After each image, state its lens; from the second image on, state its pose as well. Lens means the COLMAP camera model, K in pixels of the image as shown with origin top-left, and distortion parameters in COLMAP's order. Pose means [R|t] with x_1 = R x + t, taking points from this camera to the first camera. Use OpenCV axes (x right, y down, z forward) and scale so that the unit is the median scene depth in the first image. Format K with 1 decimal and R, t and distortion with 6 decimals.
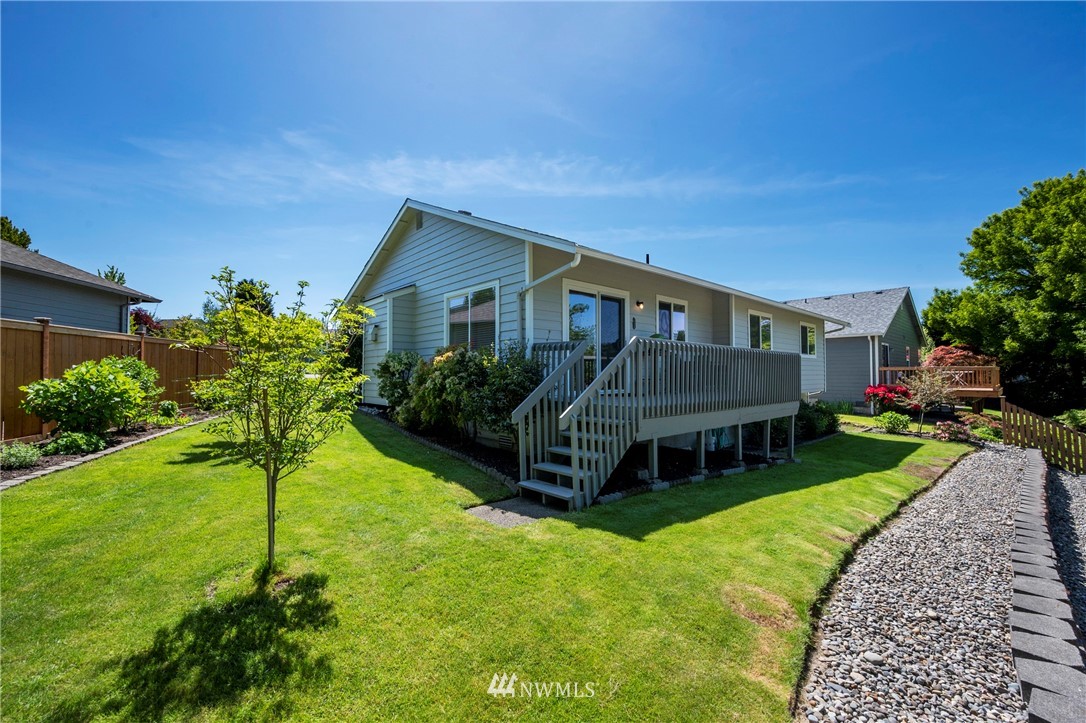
lens RADIAL K [[431.5, 0, 539.6], [0, 431.5, 360.4], [0, 0, 1]] dist [0.001239, -0.000142]
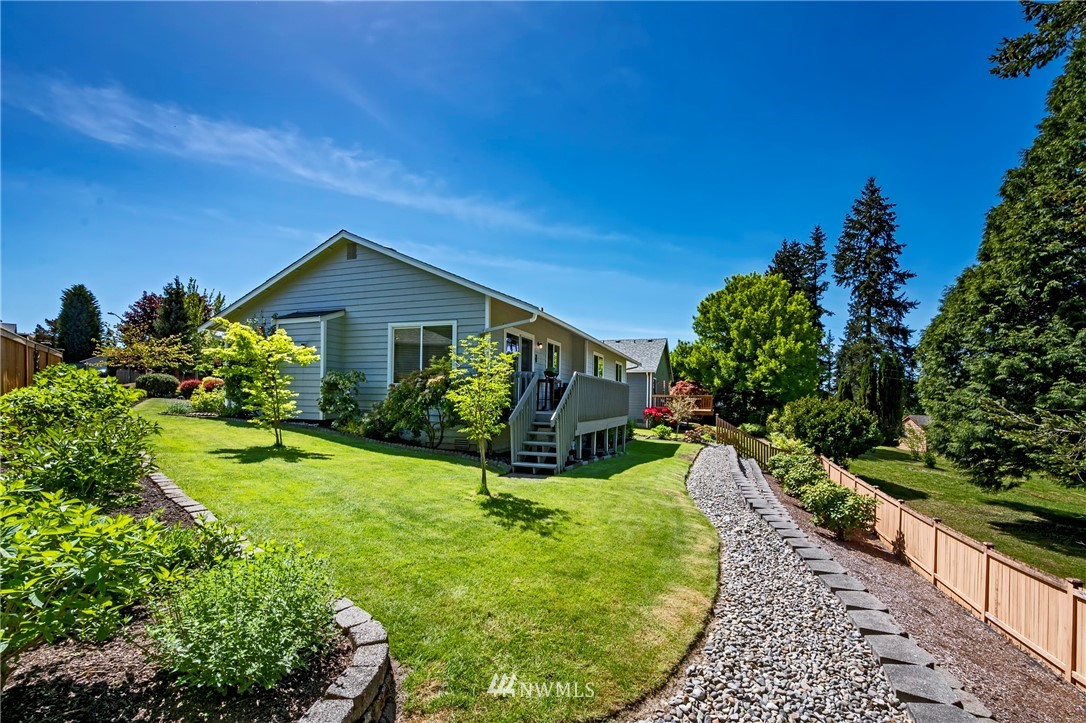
lens RADIAL K [[444.1, 0, 549.0], [0, 444.1, 397.3], [0, 0, 1]] dist [-0.001238, -0.000437]
pose [[0.884031, 0.019353, 0.467028, -0.164760], [-0.034465, 0.999122, 0.023835, 0.000885], [-0.466156, -0.037167, 0.883921, -0.110887]]
